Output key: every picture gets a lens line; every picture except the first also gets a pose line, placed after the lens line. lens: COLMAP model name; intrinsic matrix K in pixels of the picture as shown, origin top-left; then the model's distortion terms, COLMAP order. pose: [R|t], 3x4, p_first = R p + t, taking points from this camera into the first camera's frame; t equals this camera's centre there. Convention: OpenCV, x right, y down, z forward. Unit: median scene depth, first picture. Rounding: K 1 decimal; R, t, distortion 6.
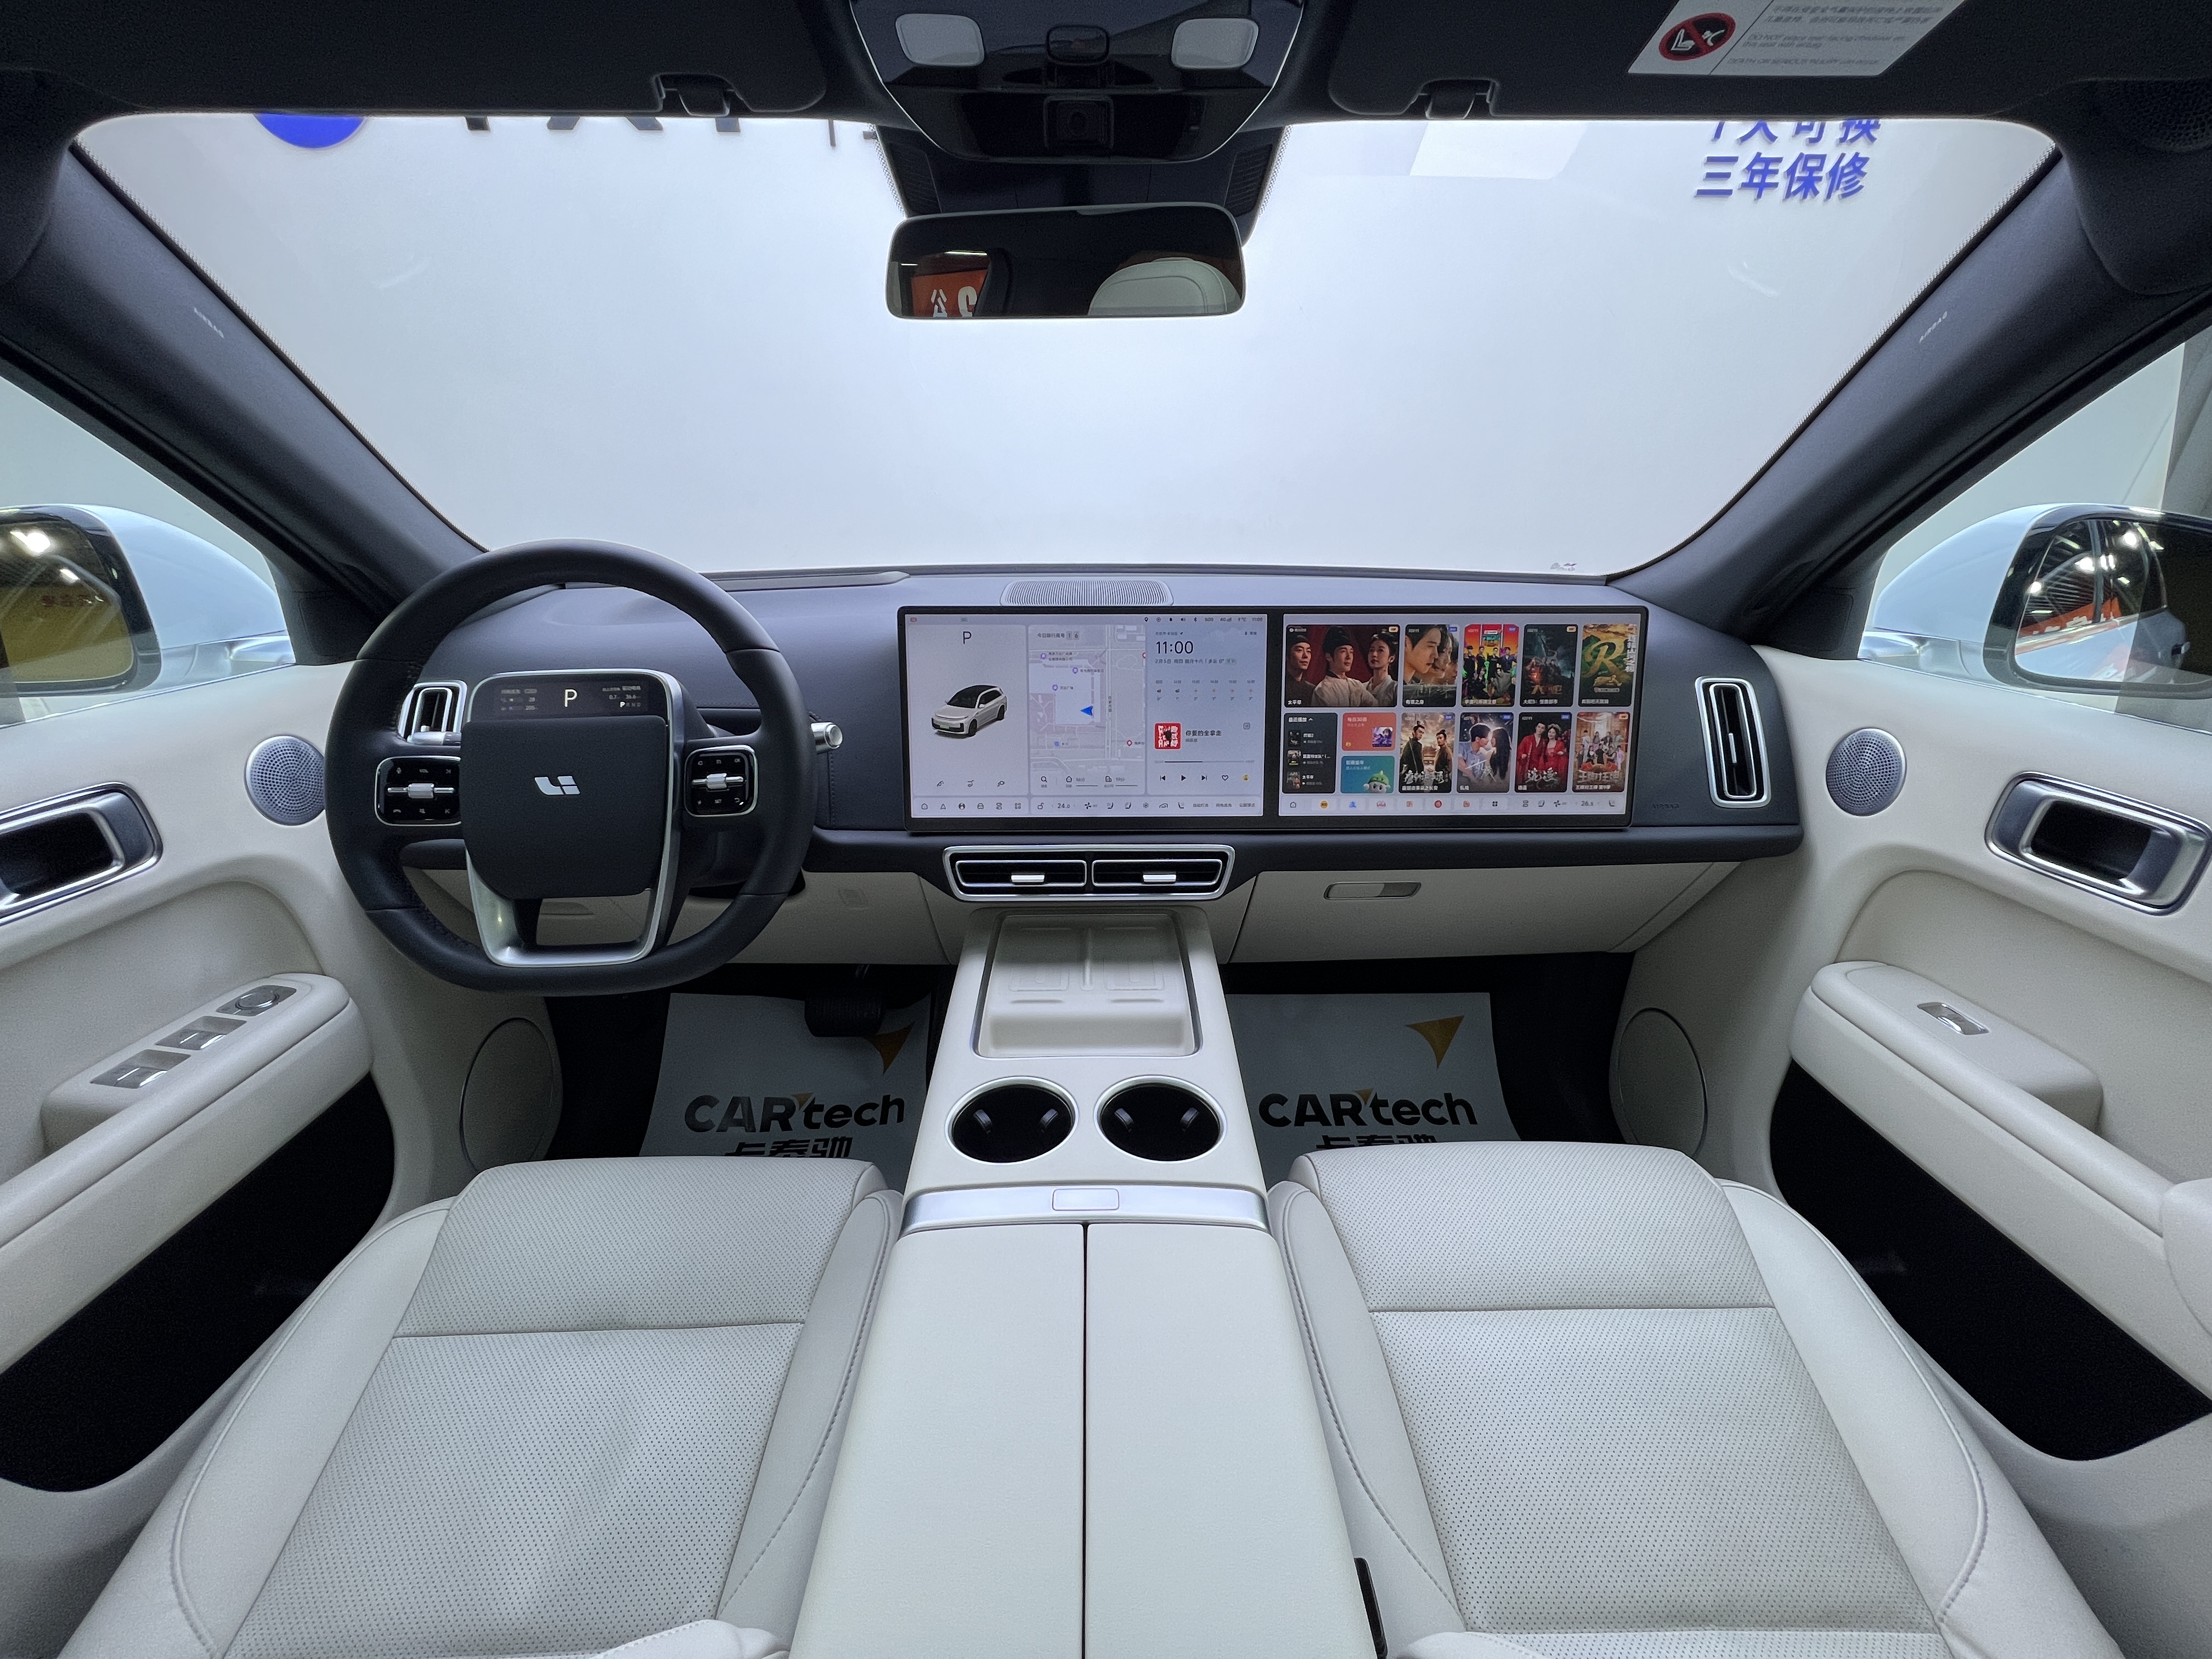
lens RADIAL K [[881.0, 0, 1121.1], [0, 881.0, 838.7], [0, 0, 1]] dist [0.003223, 0.000237]
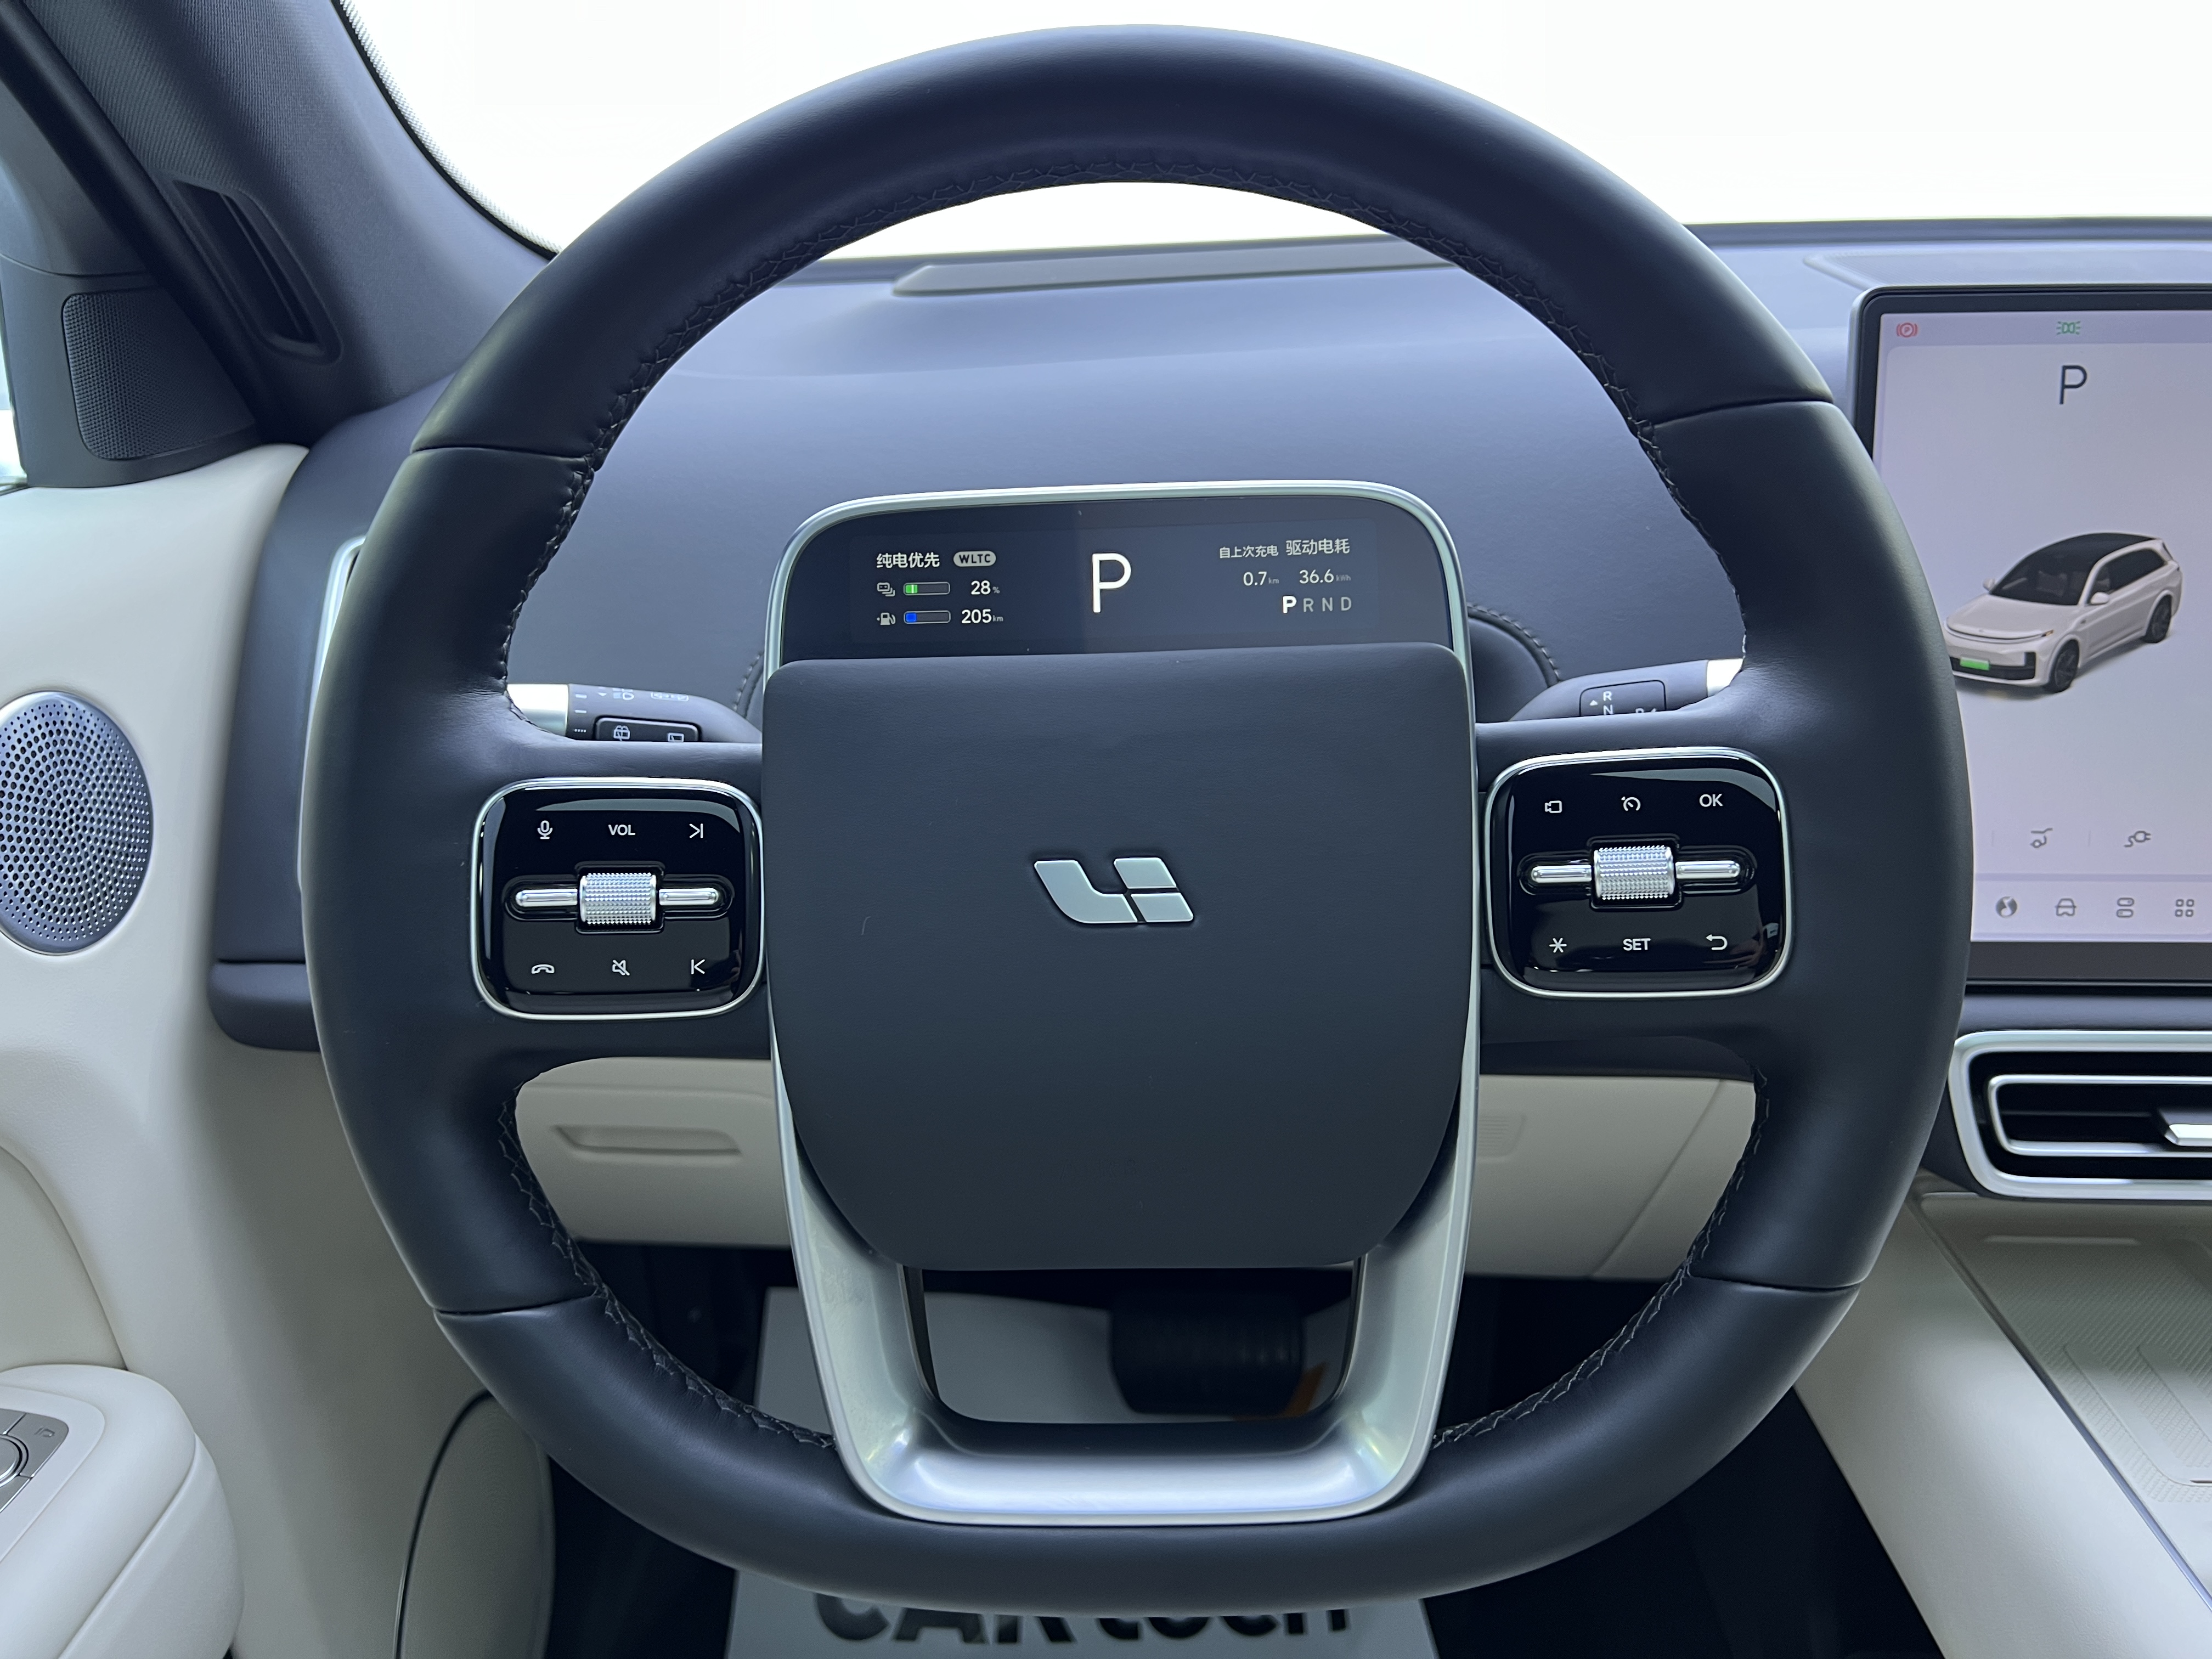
lens RADIAL K [[1650.7, 0, 1094.1], [0, 1650.7, 843.8], [0, 0, 1]] dist [0.022349, -0.014364]
pose [[0.997861, 0.007529, -0.064938, -0.489620], [-0.007226, 0.999962, 0.004898, -0.062404], [0.064973, -0.004419, 0.997877, 0.376128]]
